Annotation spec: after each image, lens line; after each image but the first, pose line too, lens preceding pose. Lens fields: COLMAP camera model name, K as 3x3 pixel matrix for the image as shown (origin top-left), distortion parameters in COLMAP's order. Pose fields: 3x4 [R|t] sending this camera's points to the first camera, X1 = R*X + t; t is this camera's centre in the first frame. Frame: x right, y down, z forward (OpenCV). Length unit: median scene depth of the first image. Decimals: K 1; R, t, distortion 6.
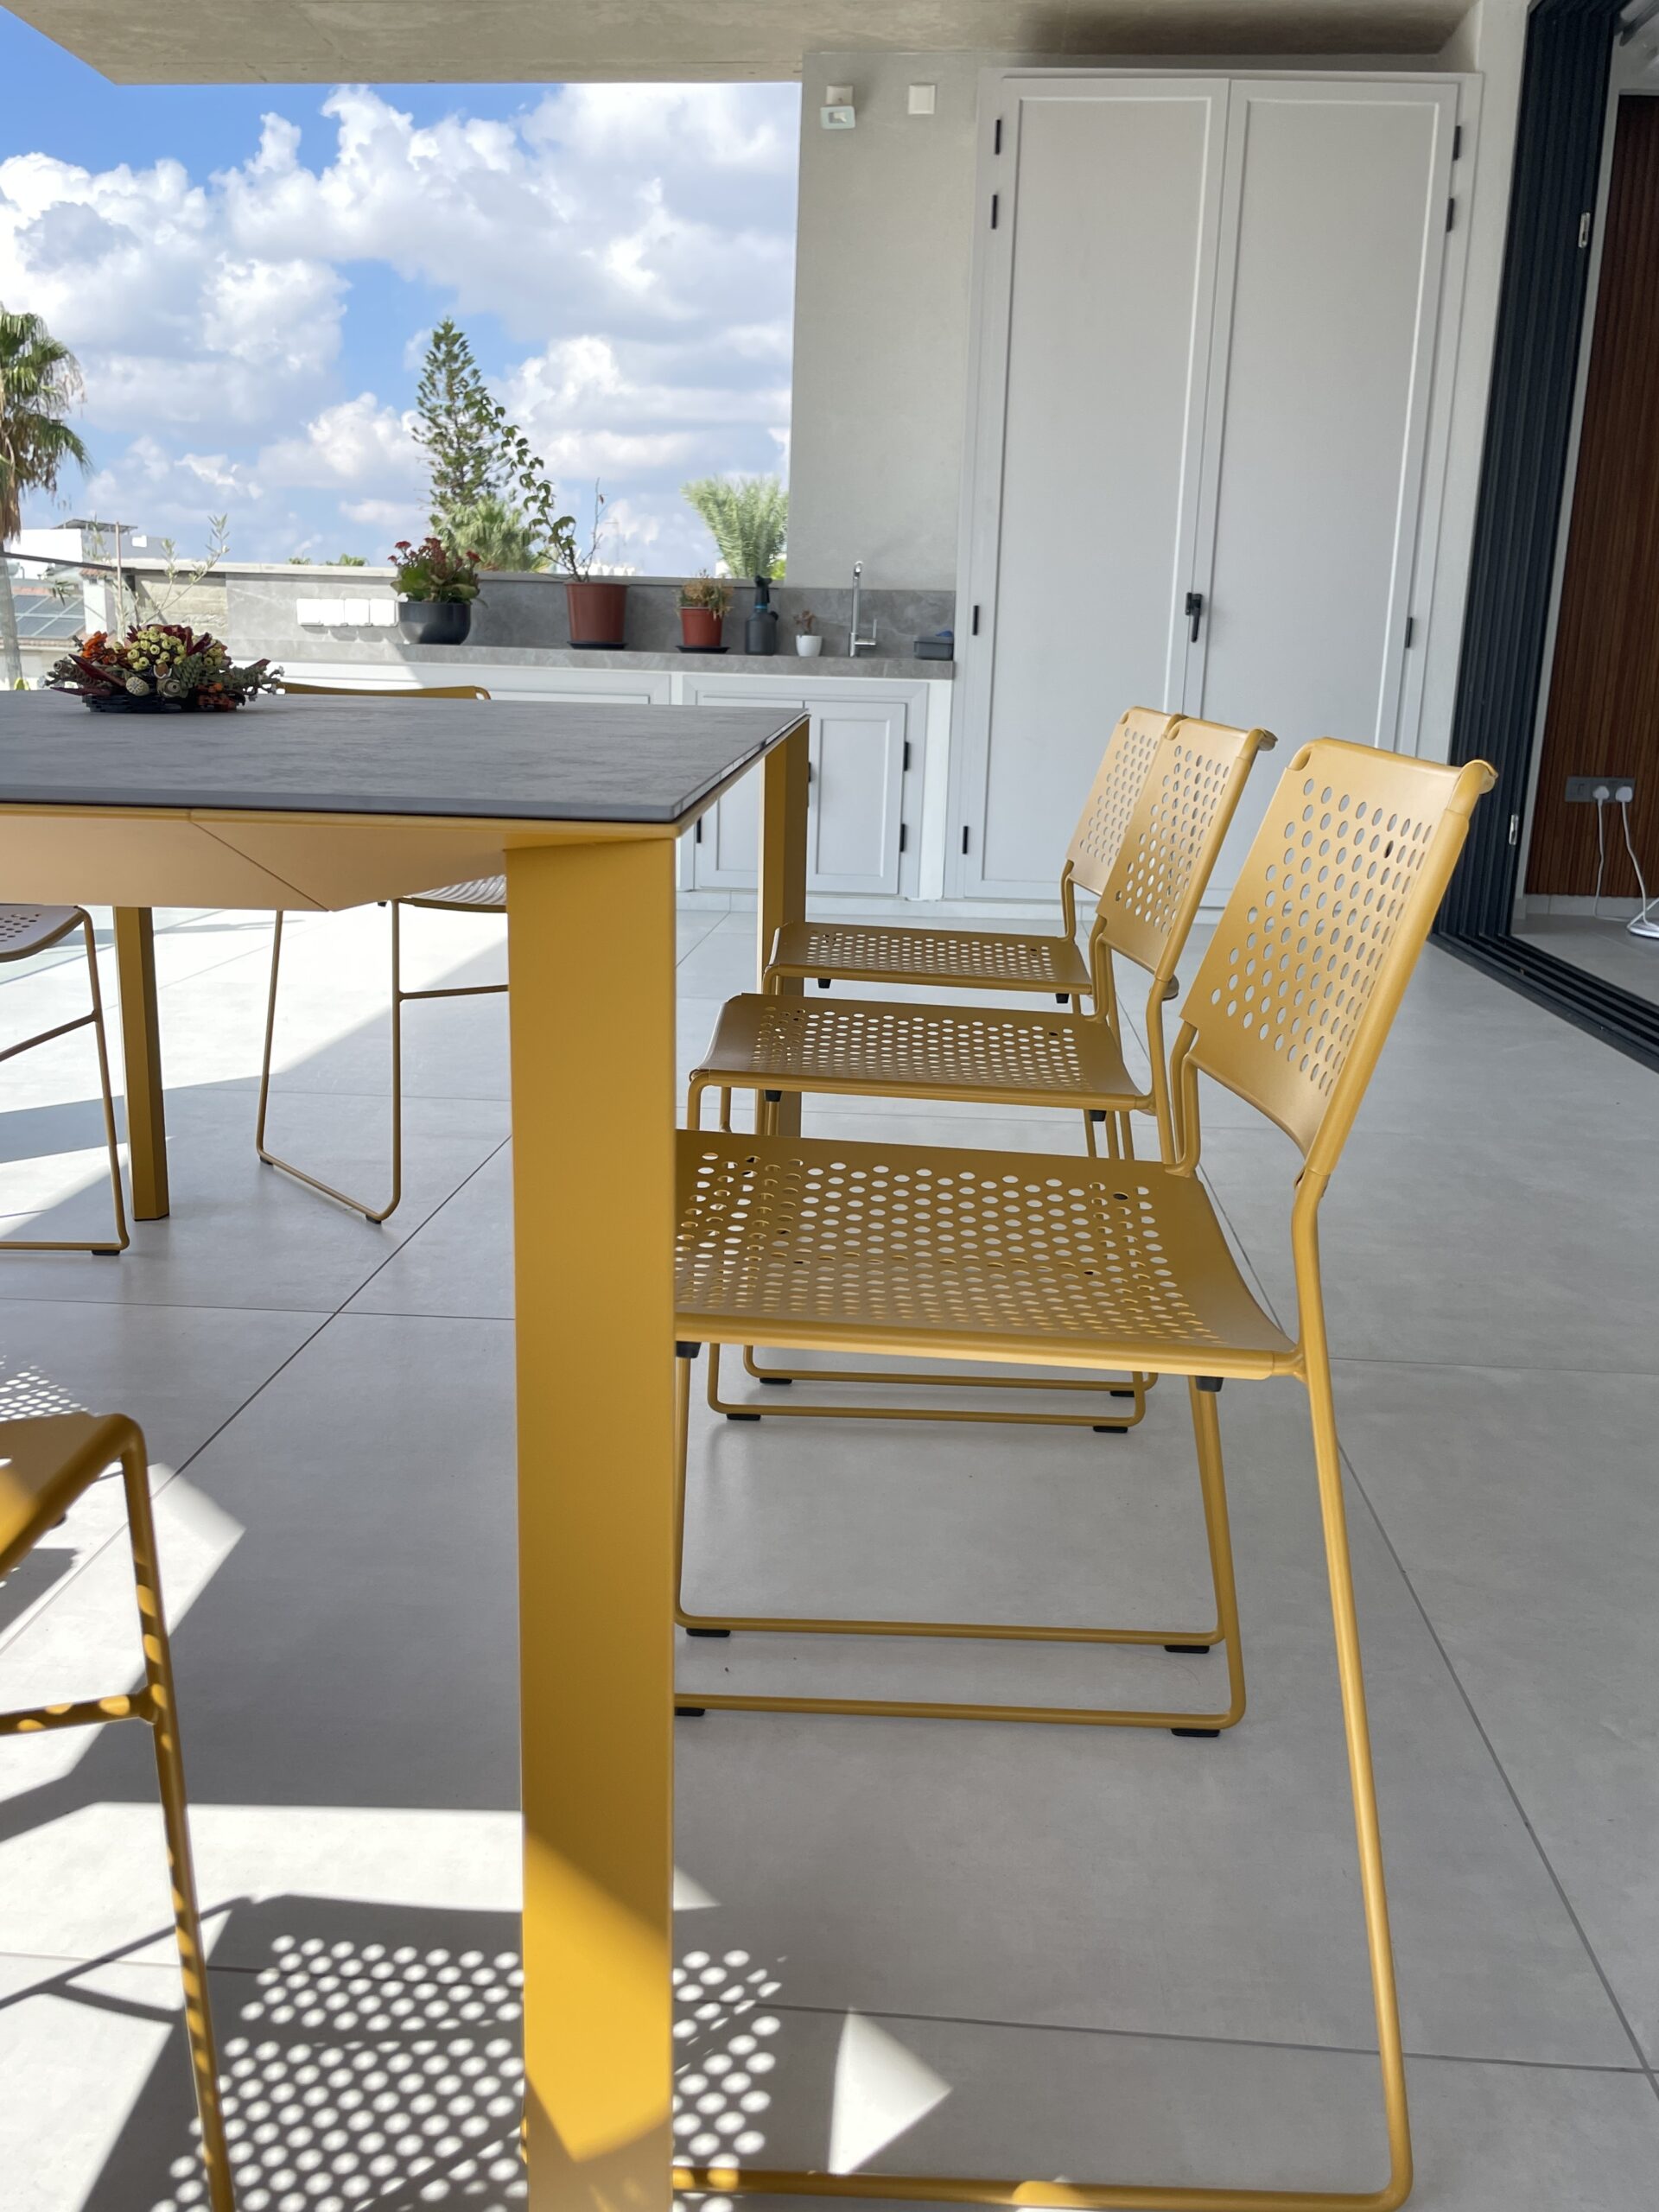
lens RADIAL K [[1873.9, 0, 820.6], [0, 1873.9, 1094.7], [0, 0, 1]] dist [0.096462, -0.136570]
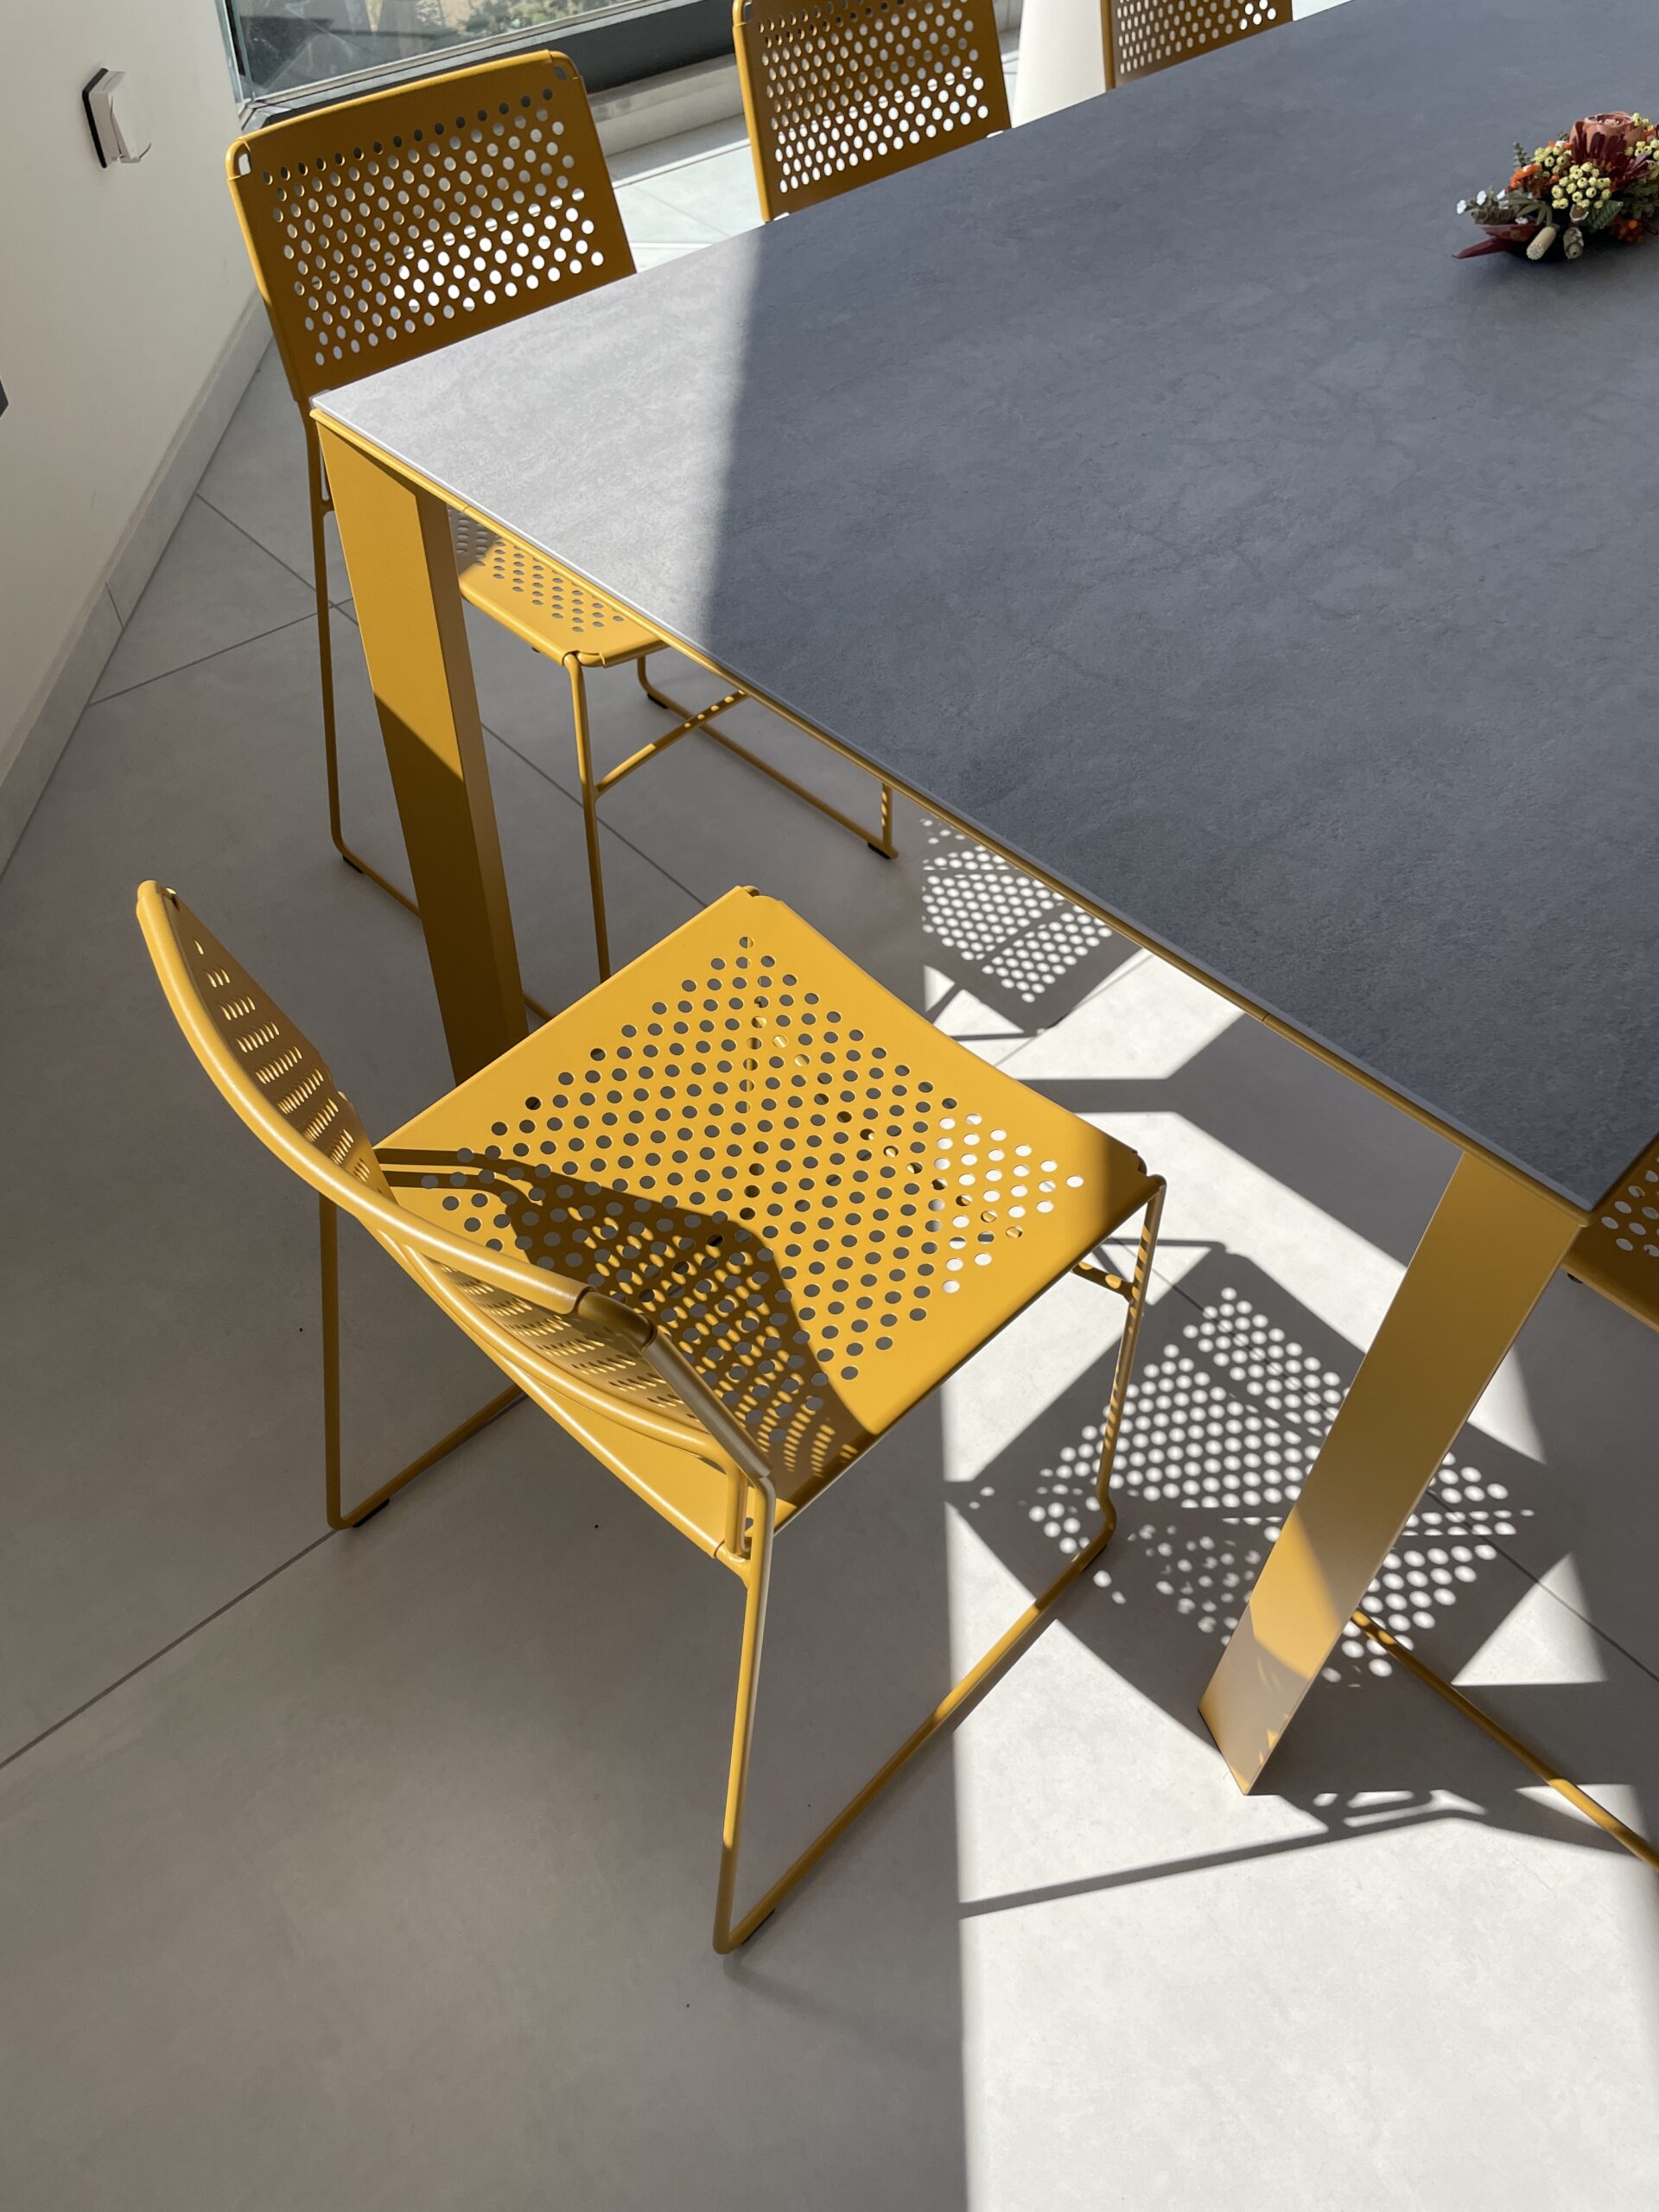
lens RADIAL K [[1695.0, 0, 834.7], [0, 1695.0, 1090.5], [0, 0, 1]] dist [0.092738, -0.128642]
pose [[0.729698, 0.514937, -0.449868, 0.003068], [-0.163692, 0.770346, 0.616256, -0.089143], [0.663887, -0.376041, 0.646411, -0.004624]]
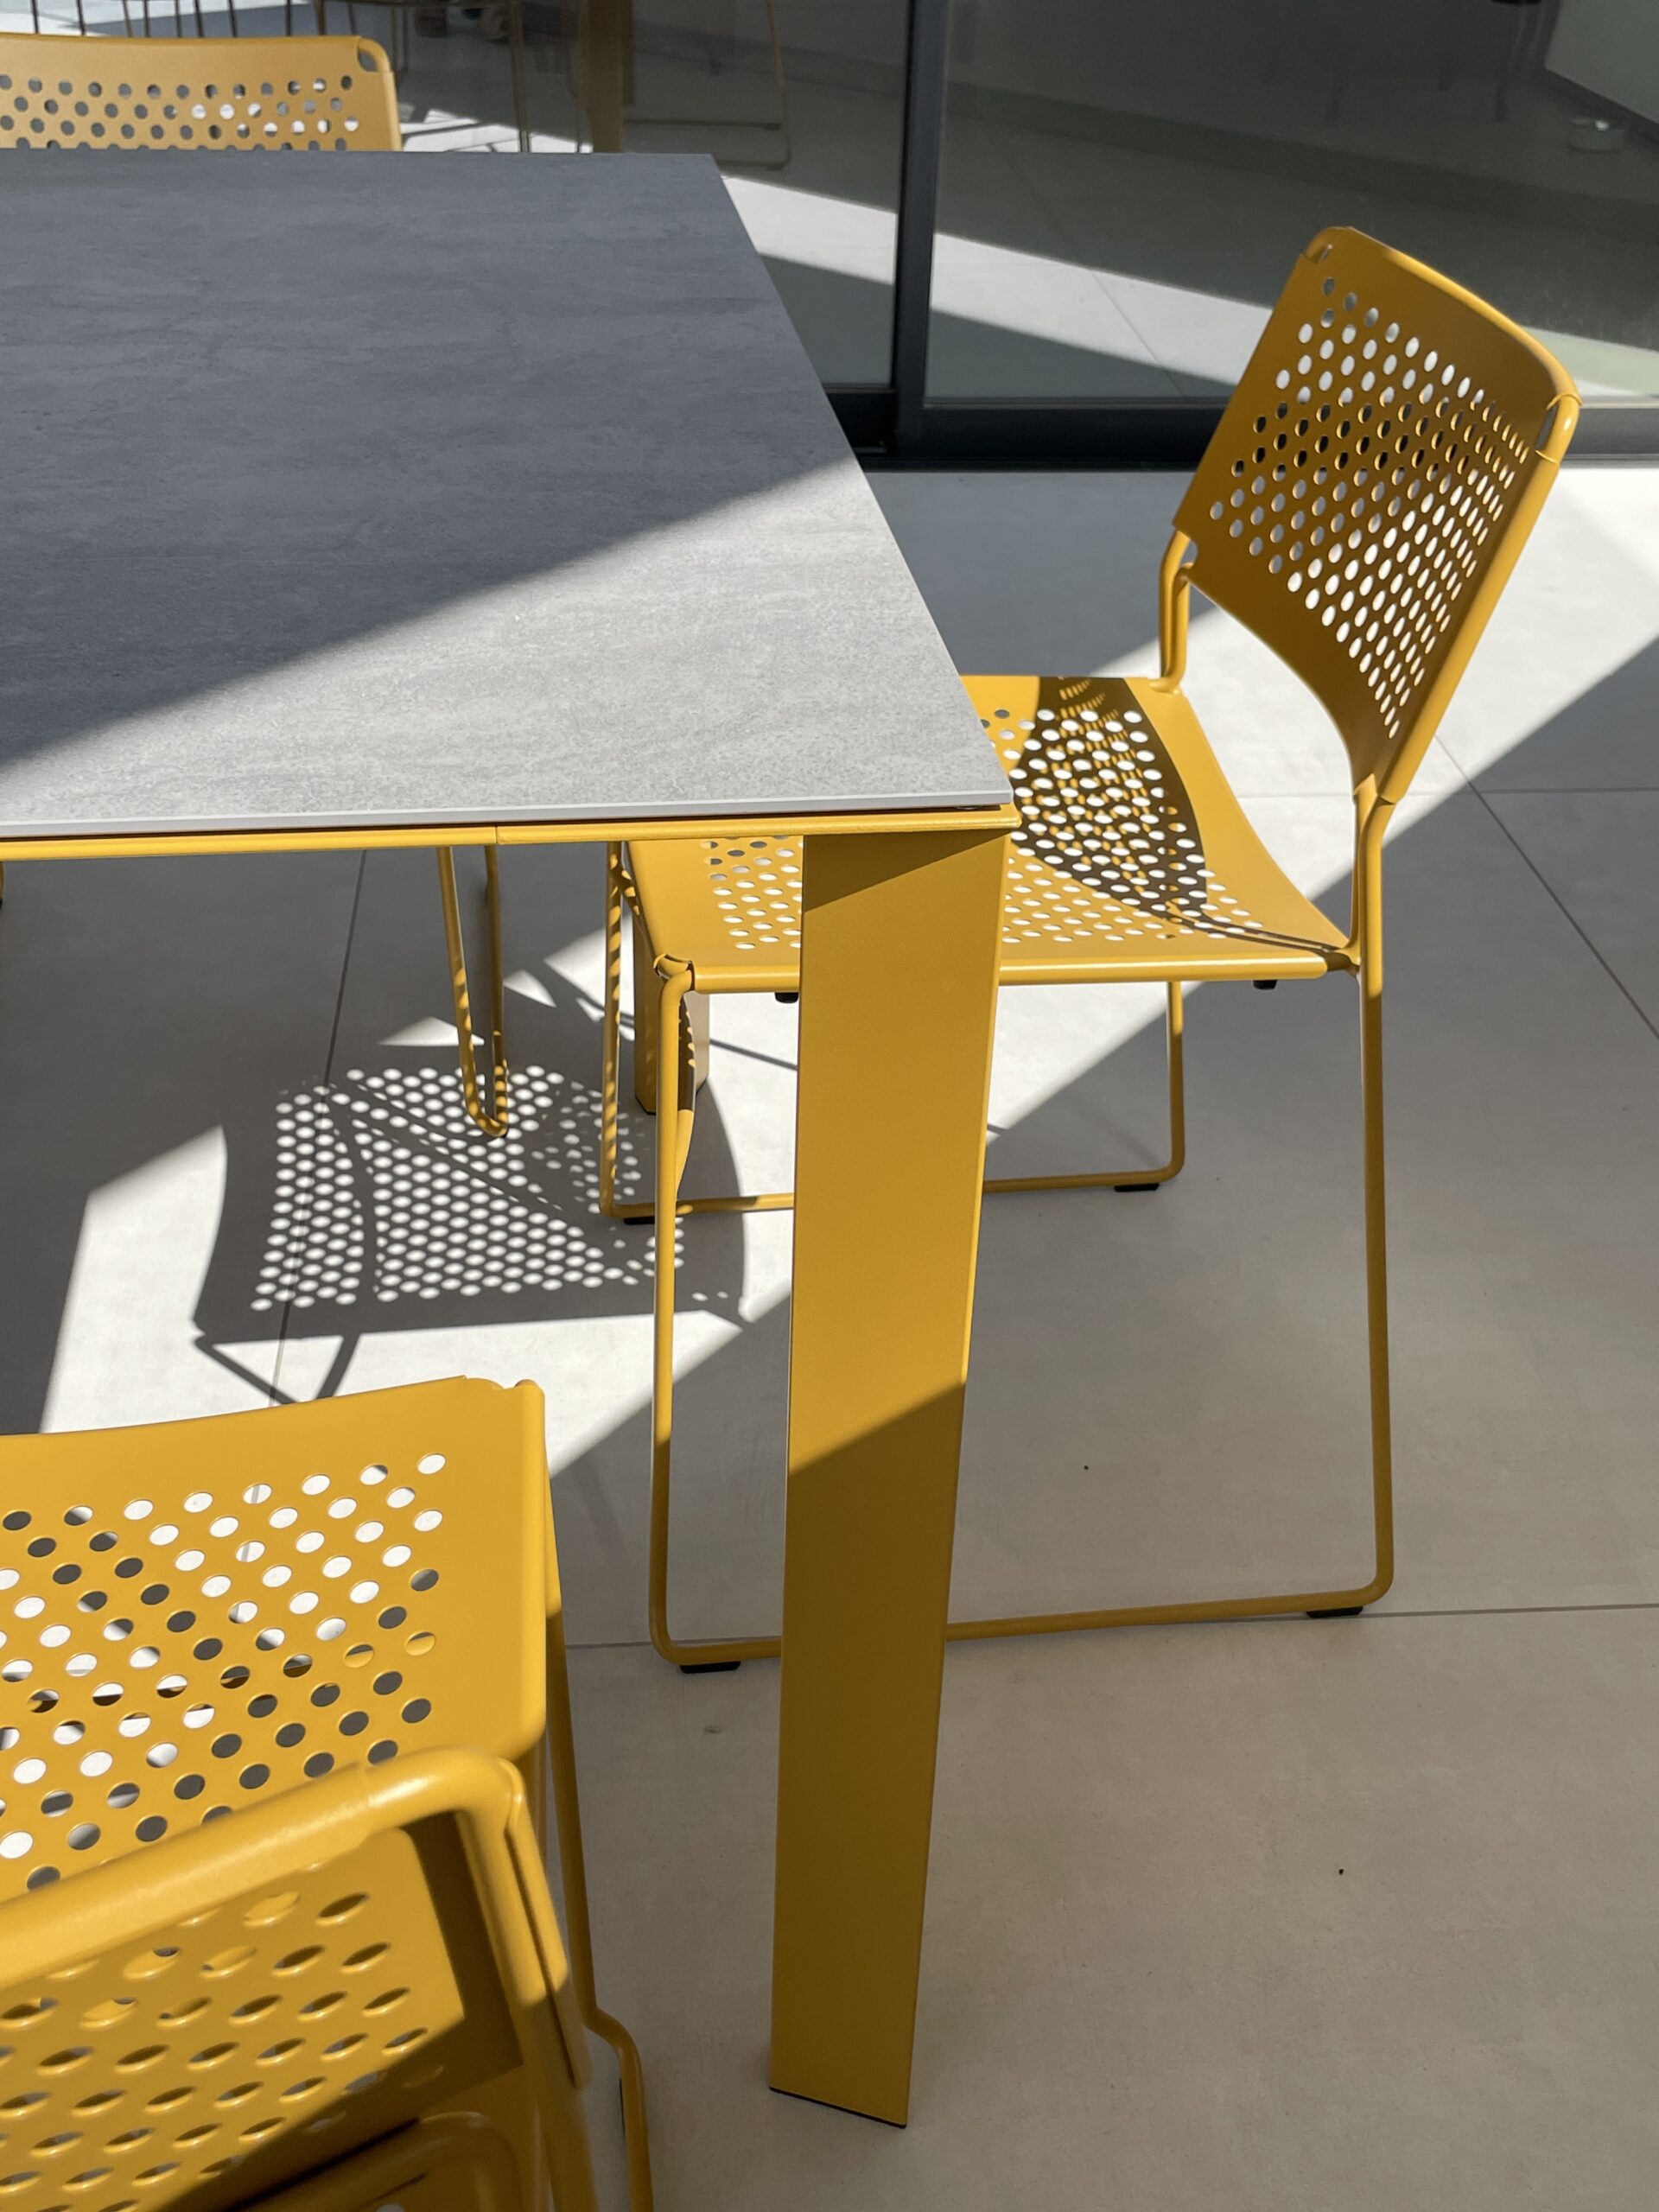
lens RADIAL K [[2313.0, 0, 820.0], [0, 2313.0, 1125.9], [0, 0, 1]] dist [0.074642, 0.000000]
pose [[-0.158705, -0.575662, 0.802138, -0.272830], [0.187540, 0.780068, 0.596928, -0.082331], [-0.969351, 0.245168, -0.015842, 0.127374]]
